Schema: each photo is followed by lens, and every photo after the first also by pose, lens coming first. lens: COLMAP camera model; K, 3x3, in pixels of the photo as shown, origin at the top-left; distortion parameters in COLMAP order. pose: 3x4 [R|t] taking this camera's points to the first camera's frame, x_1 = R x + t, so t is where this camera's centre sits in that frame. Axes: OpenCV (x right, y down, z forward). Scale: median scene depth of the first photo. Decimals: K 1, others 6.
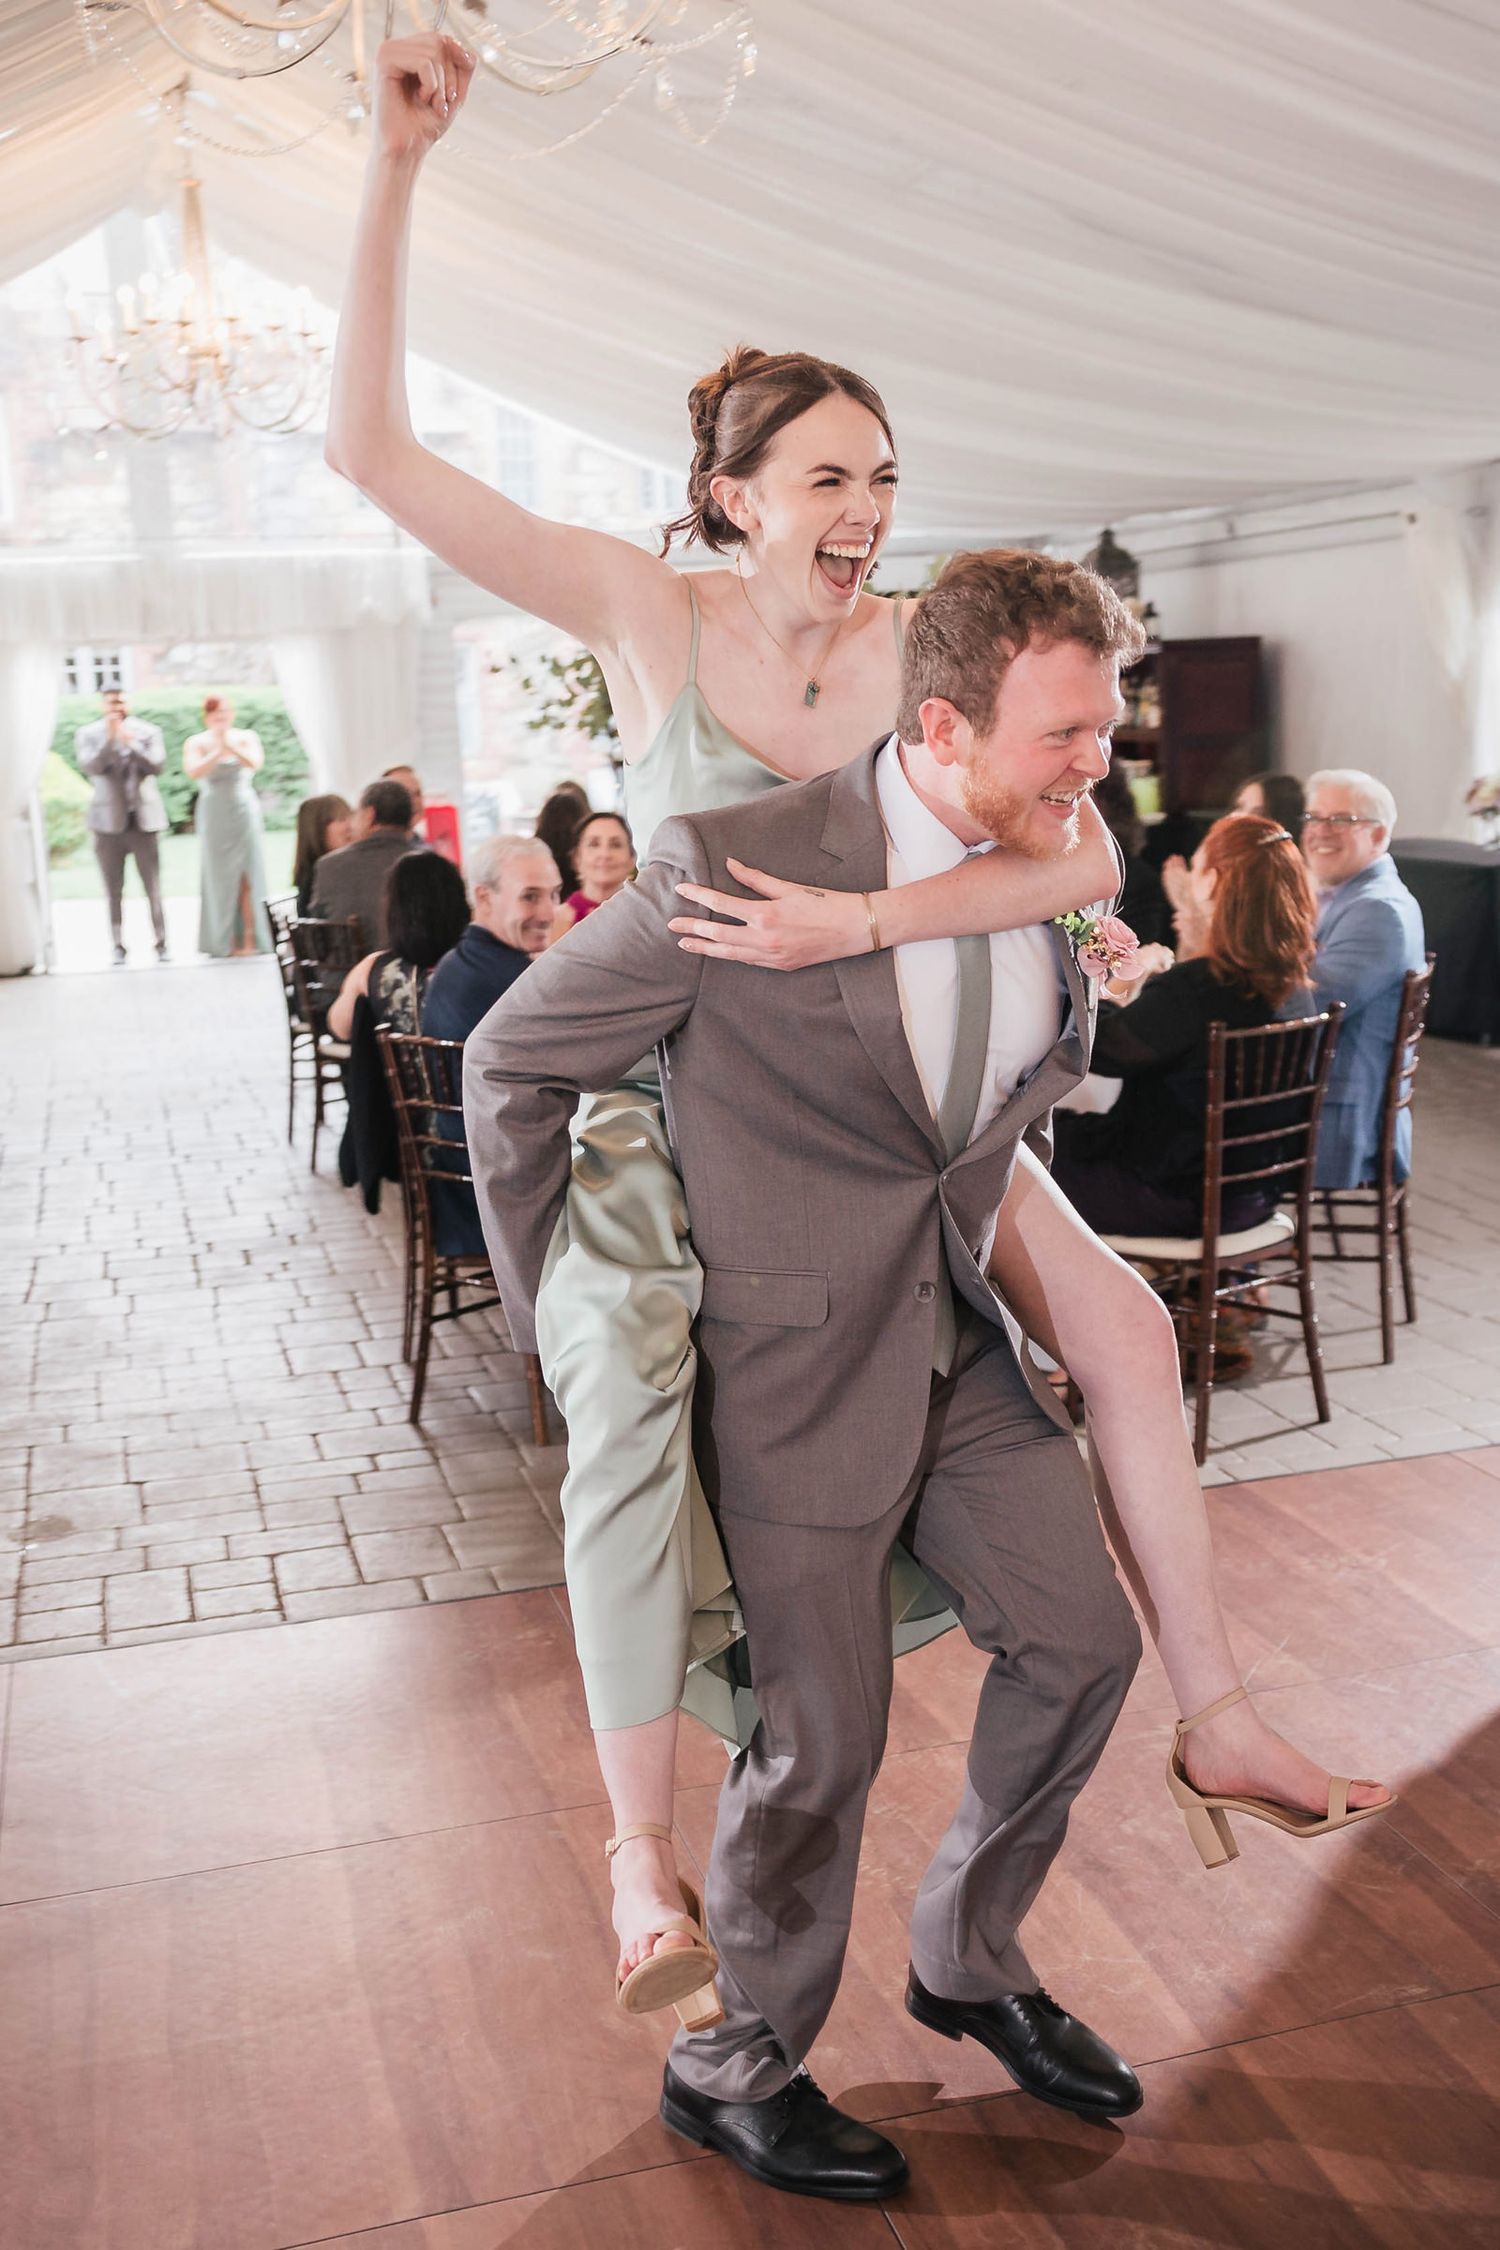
lens RADIAL K [[2278.3, 0, 750.0], [0, 2278.3, 1125.0], [0, 0, 1]] dist [-0.010046, 0.000302]
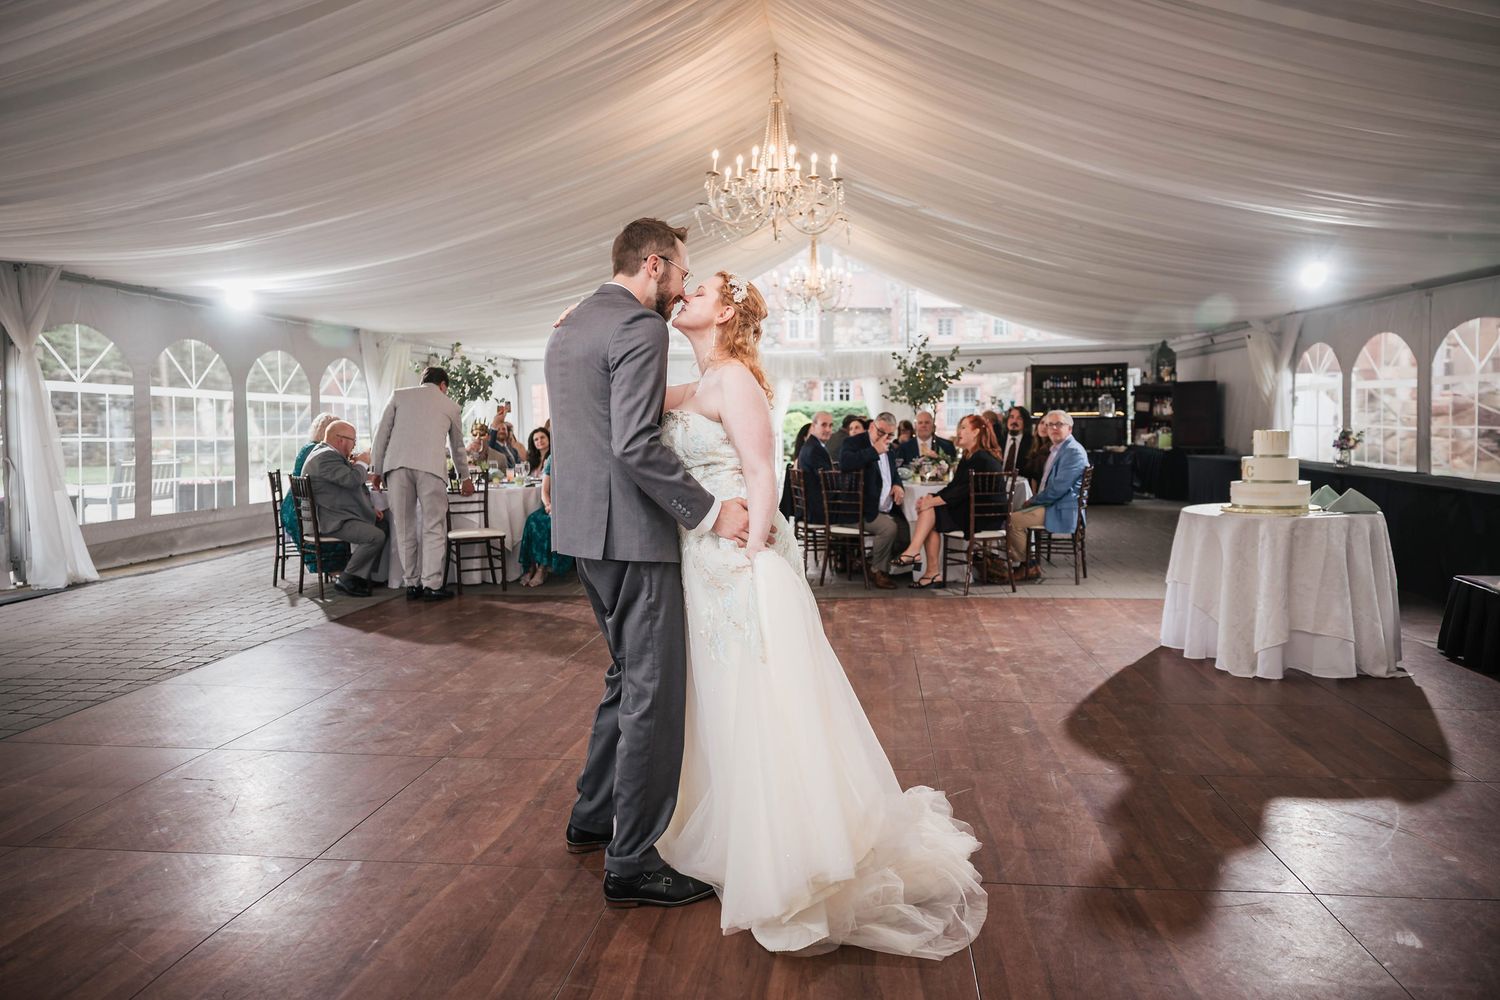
lens RADIAL K [[1074.0, 0, 750.0], [0, 1074.0, 500.0], [0, 0, 1]] dist [-0.009912, -0.001312]
pose [[0.903105, 0.057850, -0.425505, 0.415862], [-0.105312, 0.990461, -0.088857, 0.129722], [0.416306, 0.125058, 0.900583, -0.470275]]
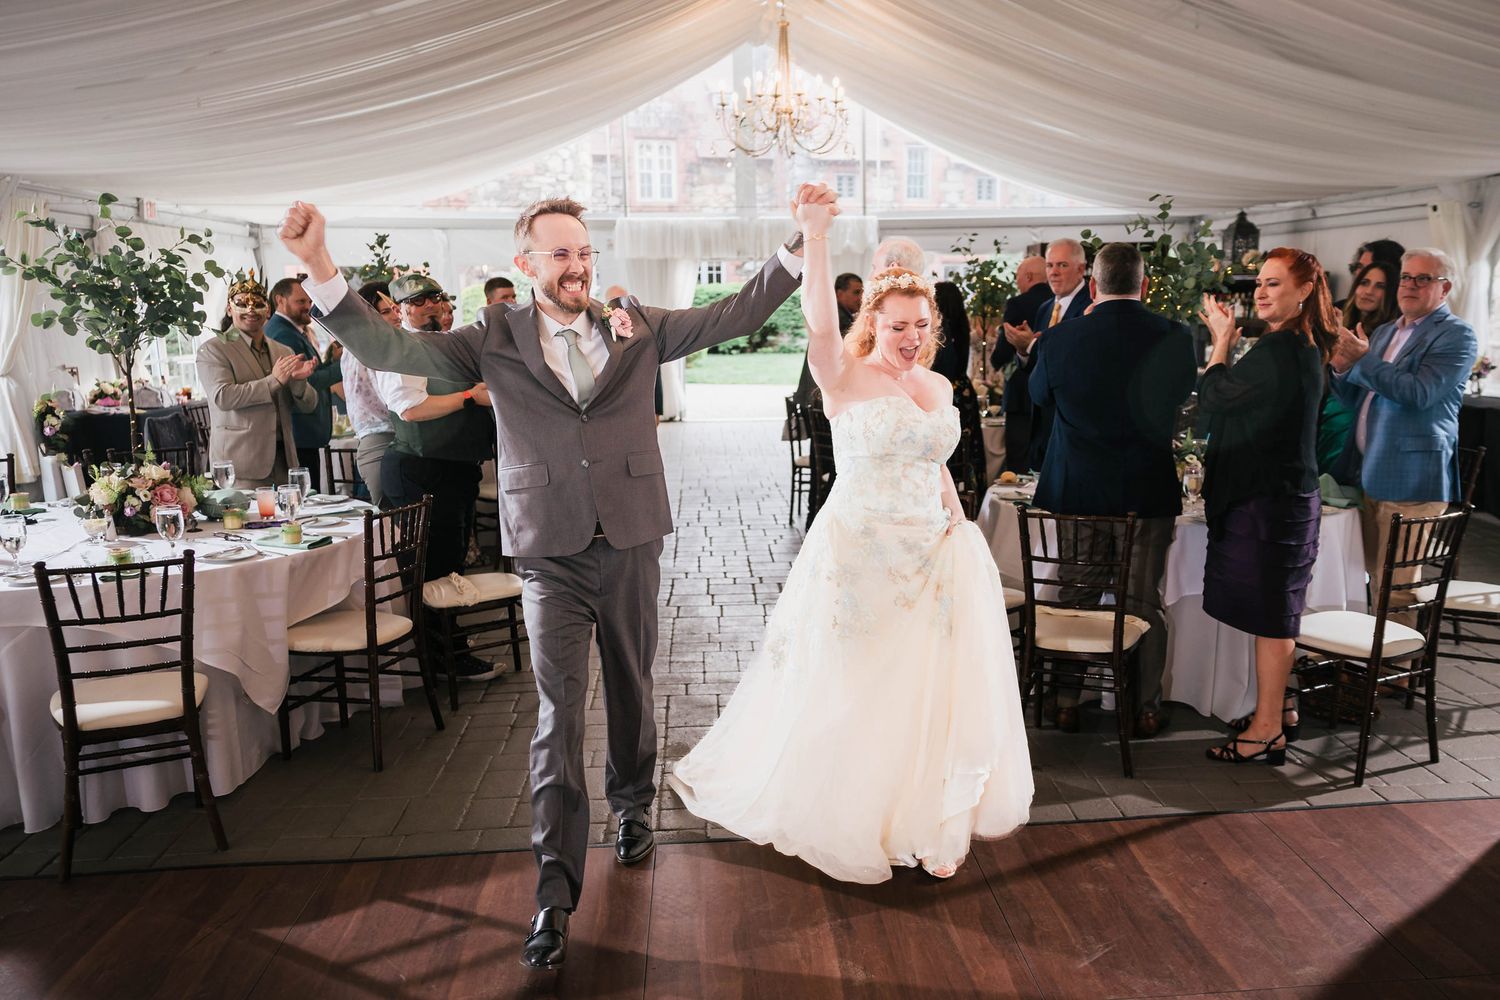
lens RADIAL K [[1074.0, 0, 750.0], [0, 1074.0, 500.0], [0, 0, 1]] dist [-0.009912, -0.001312]
pose [[0.972954, 0.072611, -0.219289, -0.042952], [-0.070941, 0.997360, 0.015492, -0.020469], [0.219835, 0.000483, 0.975537, 0.098089]]
